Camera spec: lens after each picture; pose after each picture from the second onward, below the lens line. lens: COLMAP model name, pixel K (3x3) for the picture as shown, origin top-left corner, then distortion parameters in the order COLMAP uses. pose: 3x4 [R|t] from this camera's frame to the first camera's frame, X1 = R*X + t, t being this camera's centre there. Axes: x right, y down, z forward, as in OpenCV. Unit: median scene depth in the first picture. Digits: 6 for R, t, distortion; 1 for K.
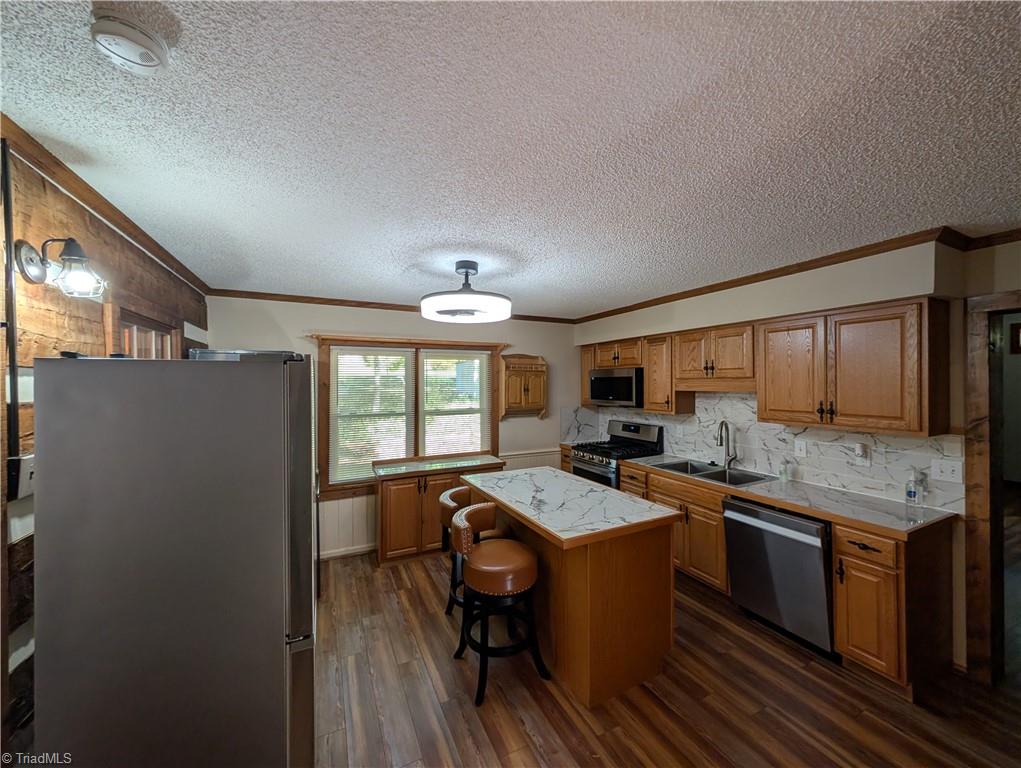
lens RADIAL K [[387.8, 0, 507.9], [0, 387.8, 384.6], [0, 0, 1]] dist [0.000507, 0.000072]
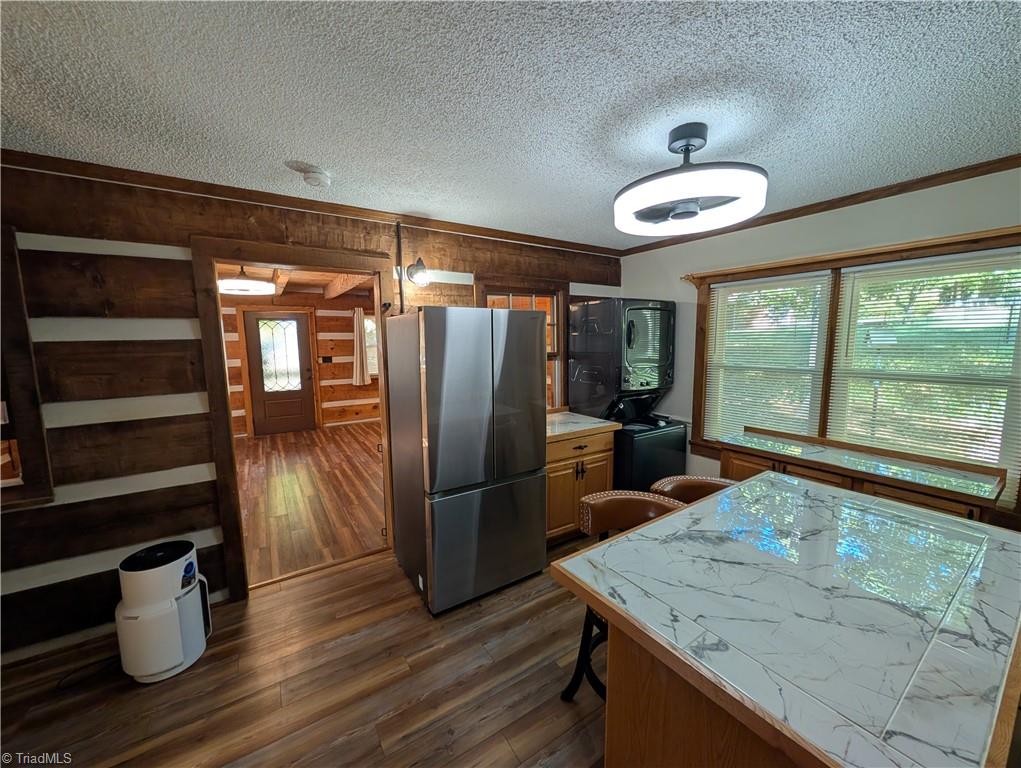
lens RADIAL K [[386.5, 0, 507.7], [0, 386.5, 383.7], [0, 0, 1]] dist [0.000671, 0.000350]
pose [[0.116509, 0.118245, -0.986126, 0.433100], [0.004723, 0.992810, 0.119604, 0.018198], [0.993178, -0.018592, 0.115113, 0.508768]]
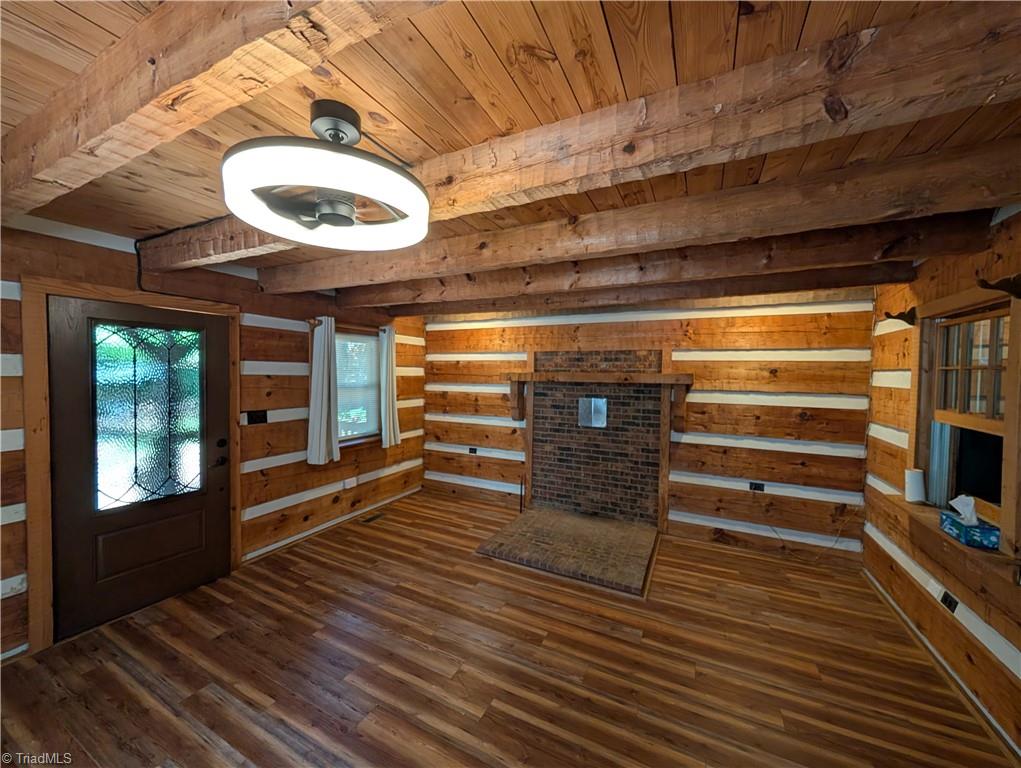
lens RADIAL K [[386.5, 0, 507.7], [0, 386.5, 383.7], [0, 0, 1]] dist [0.000671, 0.000350]
pose [[0.607801, 0.034879, -0.793323, -0.611513], [-0.019903, 0.999390, 0.028691, 0.006199], [0.793840, -0.001649, 0.608124, -0.343866]]
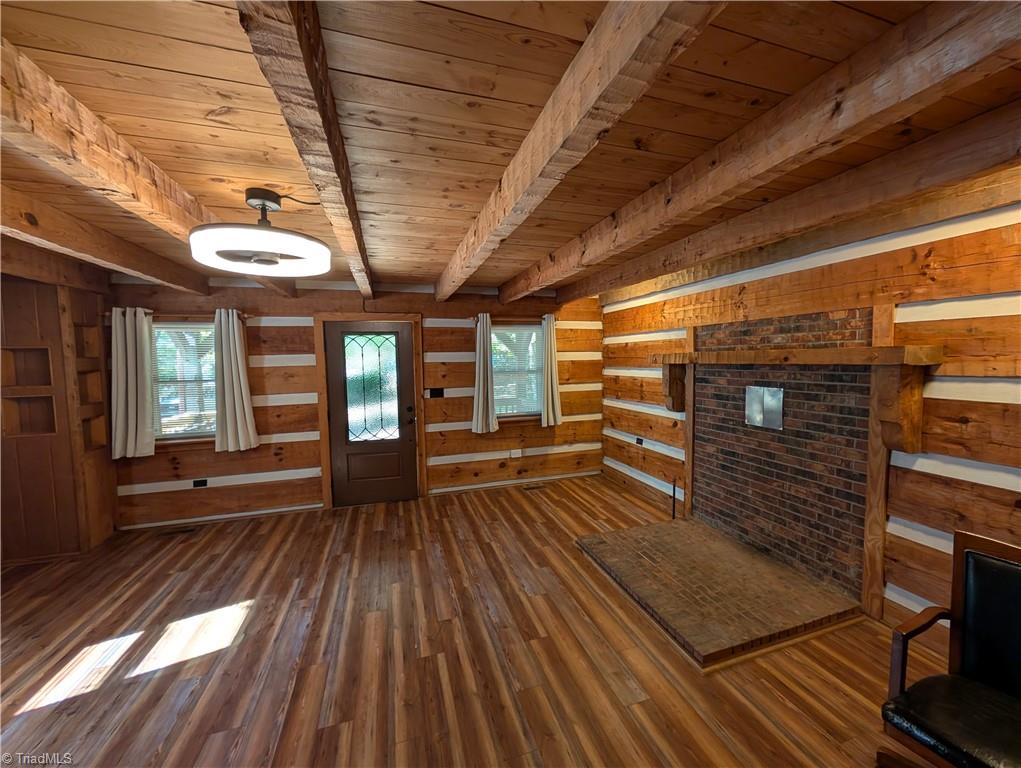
lens RADIAL K [[383.7, 0, 508.1], [0, 383.7, 383.4], [0, 0, 1]] dist [-0.000351, 0.000216]
pose [[-0.150674, 0.070337, -0.986078, -0.480429], [0.012227, 0.997522, 0.069285, 0.008439], [0.988508, -0.001617, -0.151160, 0.231073]]
